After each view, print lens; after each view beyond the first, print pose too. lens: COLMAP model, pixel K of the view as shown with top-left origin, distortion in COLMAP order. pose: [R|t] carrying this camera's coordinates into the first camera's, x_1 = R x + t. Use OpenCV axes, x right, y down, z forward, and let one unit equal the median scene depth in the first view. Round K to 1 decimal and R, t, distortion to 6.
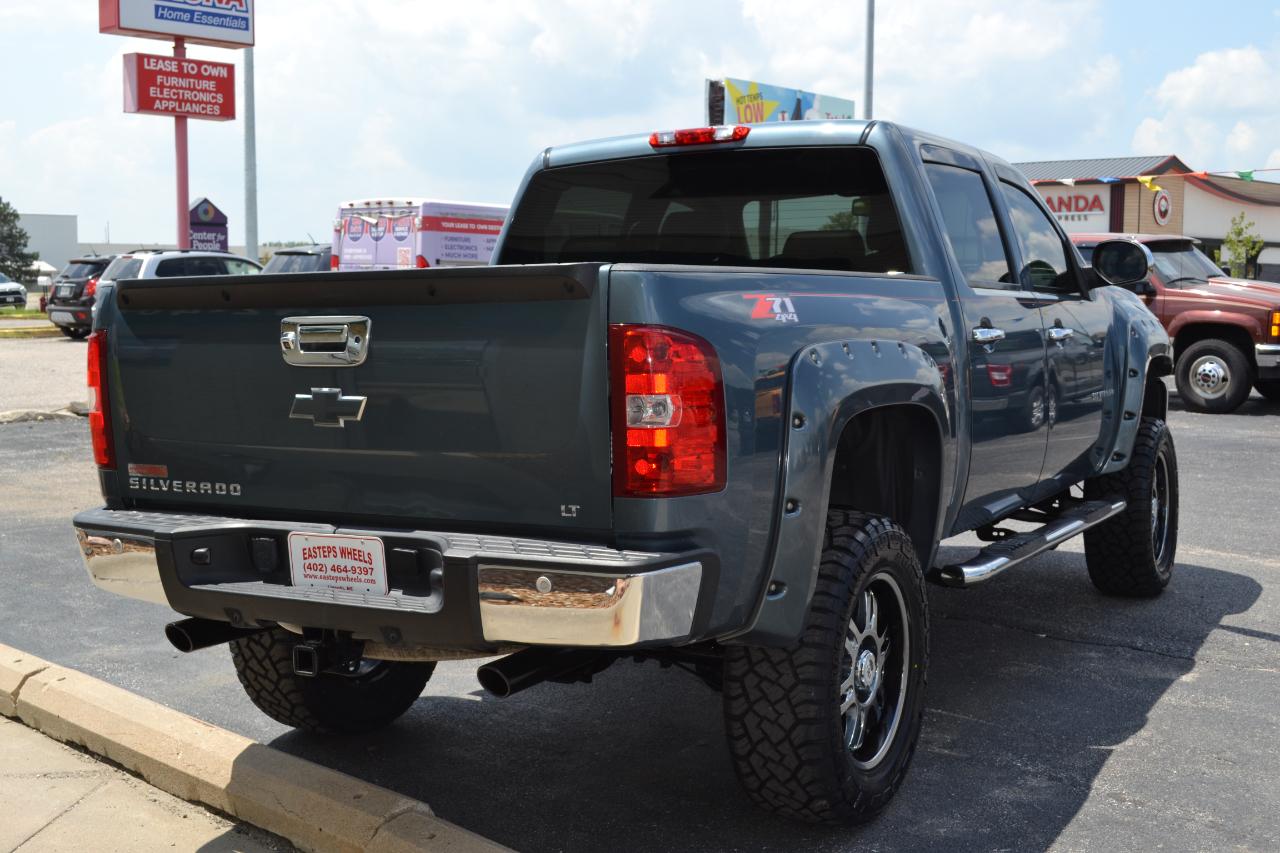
lens RADIAL K [[1541.4, 0, 672.6], [0, 1541.4, 432.6], [0, 0, 1]] dist [-0.060572, 0.034630]
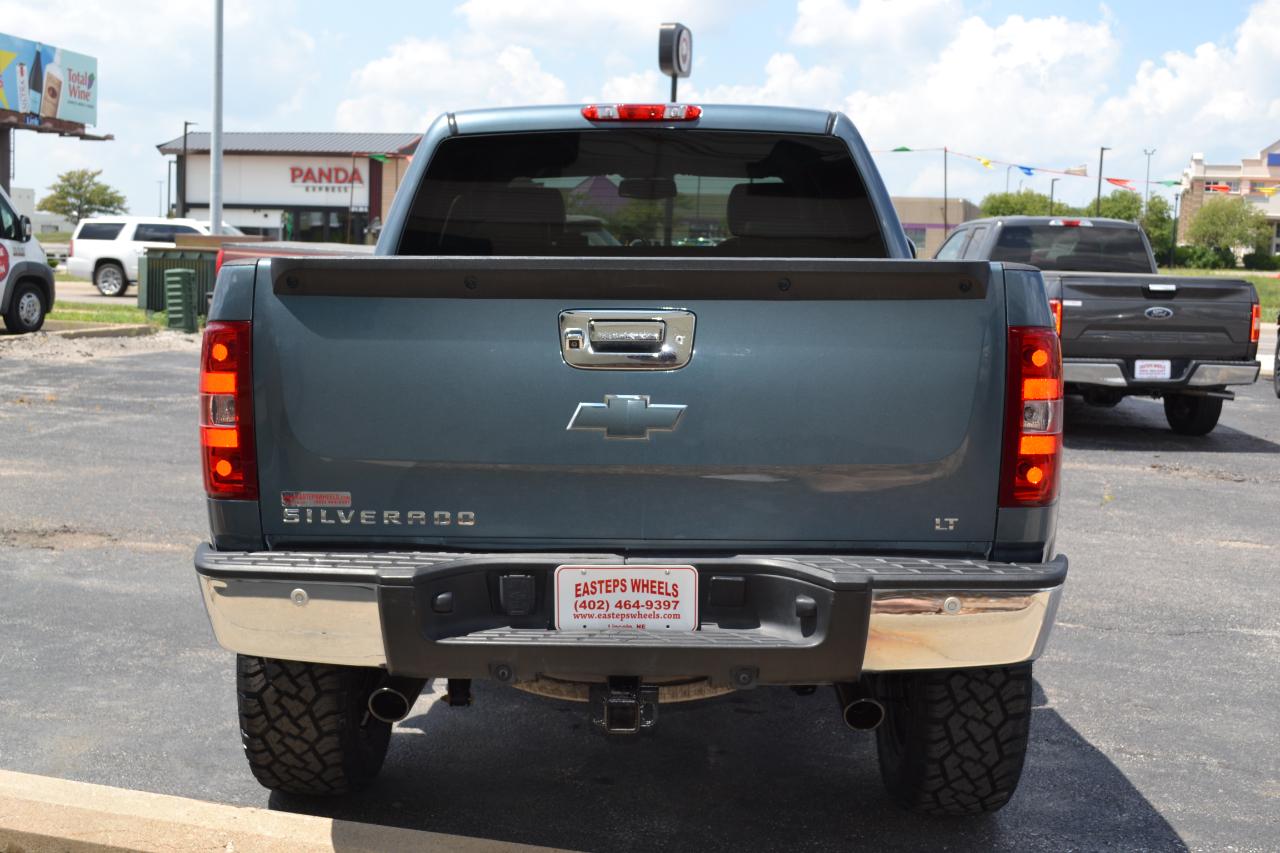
lens RADIAL K [[1497.1, 0, 621.7], [0, 1497.1, 424.8], [0, 0, 1]] dist [-0.033487, 0.022615]
pose [[0.887822, -0.026606, 0.459417, -0.581775], [0.017672, 0.999562, 0.023735, -0.030648], [-0.459848, -0.012954, 0.887903, 0.252395]]
